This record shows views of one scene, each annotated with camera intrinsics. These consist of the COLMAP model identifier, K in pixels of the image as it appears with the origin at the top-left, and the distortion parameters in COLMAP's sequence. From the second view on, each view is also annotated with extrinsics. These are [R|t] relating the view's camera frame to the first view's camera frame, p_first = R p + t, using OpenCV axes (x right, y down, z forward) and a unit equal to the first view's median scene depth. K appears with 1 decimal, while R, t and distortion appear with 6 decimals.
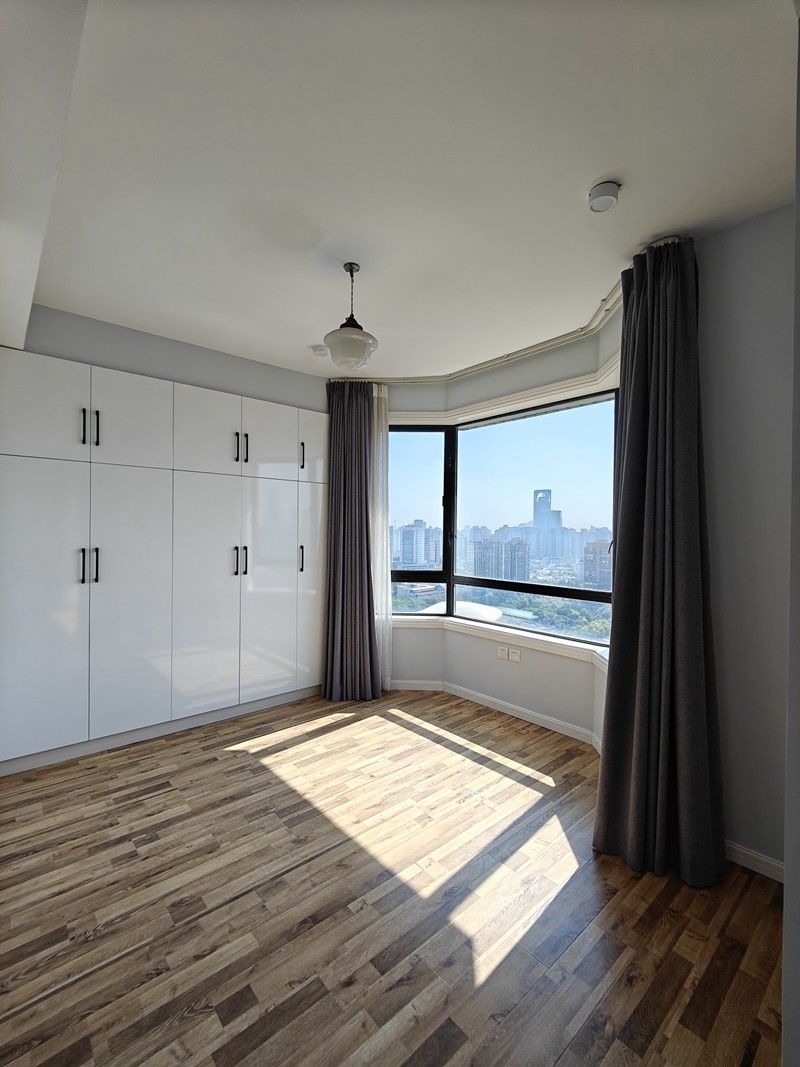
lens RADIAL K [[468.3, 0, 400.5], [0, 468.3, 539.1], [0, 0, 1]] dist [0.001857, -0.004372]
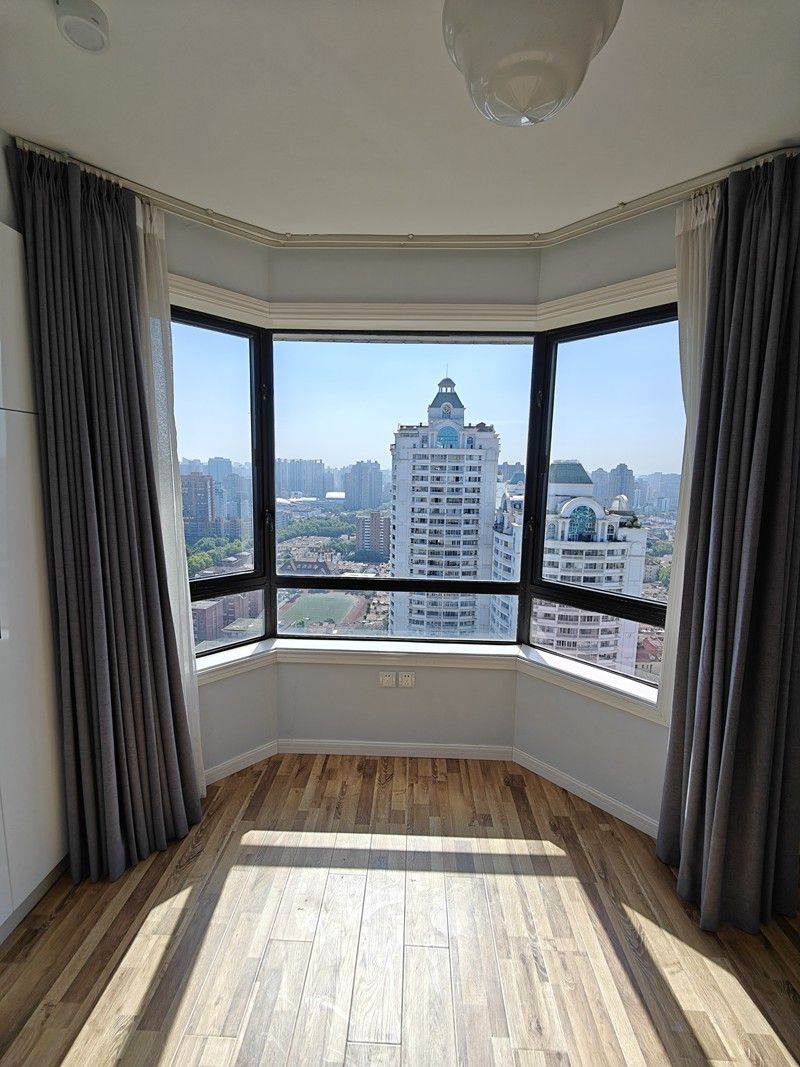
lens RADIAL K [[468.3, 0, 400.5], [0, 468.3, 539.1], [0, 0, 1]] dist [0.001857, -0.004372]
pose [[0.690509, -0.099114, 0.716501, -0.258658], [0.006173, 0.991339, 0.131183, -0.063860], [-0.723297, -0.086160, 0.685141, 0.509420]]
